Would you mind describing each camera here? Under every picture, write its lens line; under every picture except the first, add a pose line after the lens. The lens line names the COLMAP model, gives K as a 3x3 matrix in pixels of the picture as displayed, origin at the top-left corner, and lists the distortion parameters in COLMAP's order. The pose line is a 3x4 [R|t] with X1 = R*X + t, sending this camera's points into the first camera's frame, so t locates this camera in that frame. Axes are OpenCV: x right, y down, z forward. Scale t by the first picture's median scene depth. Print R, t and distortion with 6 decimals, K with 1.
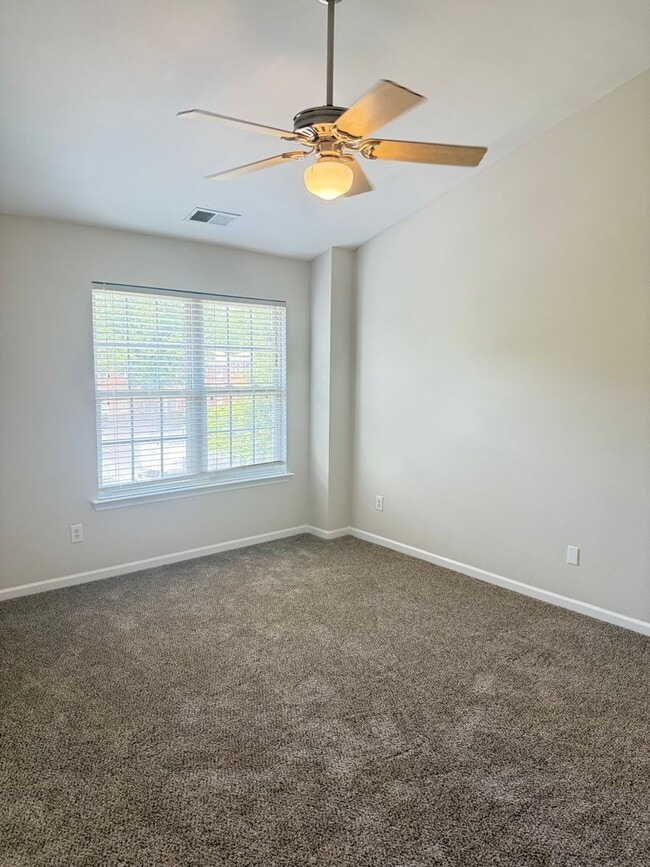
lens RADIAL K [[613.6, 0, 325.0], [0, 613.6, 433.5], [0, 0, 1]] dist [0.099768, -0.130475]
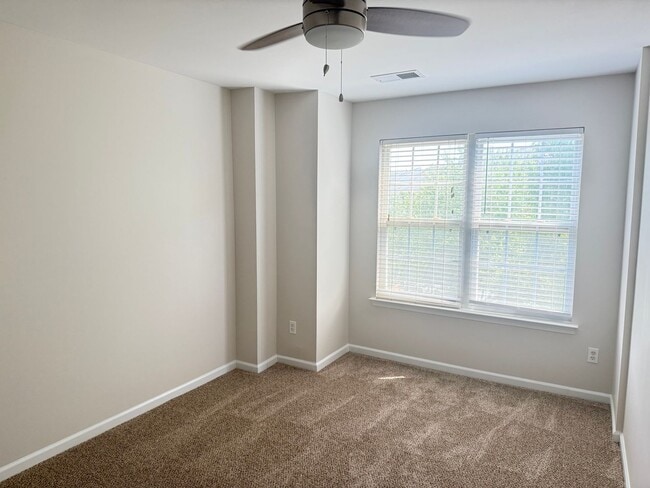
lens RADIAL K [[460.0, 0, 325.0], [0, 460.0, 244.0], [0, 0, 1]] dist [0.099768, -0.130475]
pose [[0.277513, 0.081719, -0.957240, 0.488220], [-0.109604, 0.992563, 0.052959, -0.056720], [0.954449, 0.090221, 0.284406, 0.532623]]
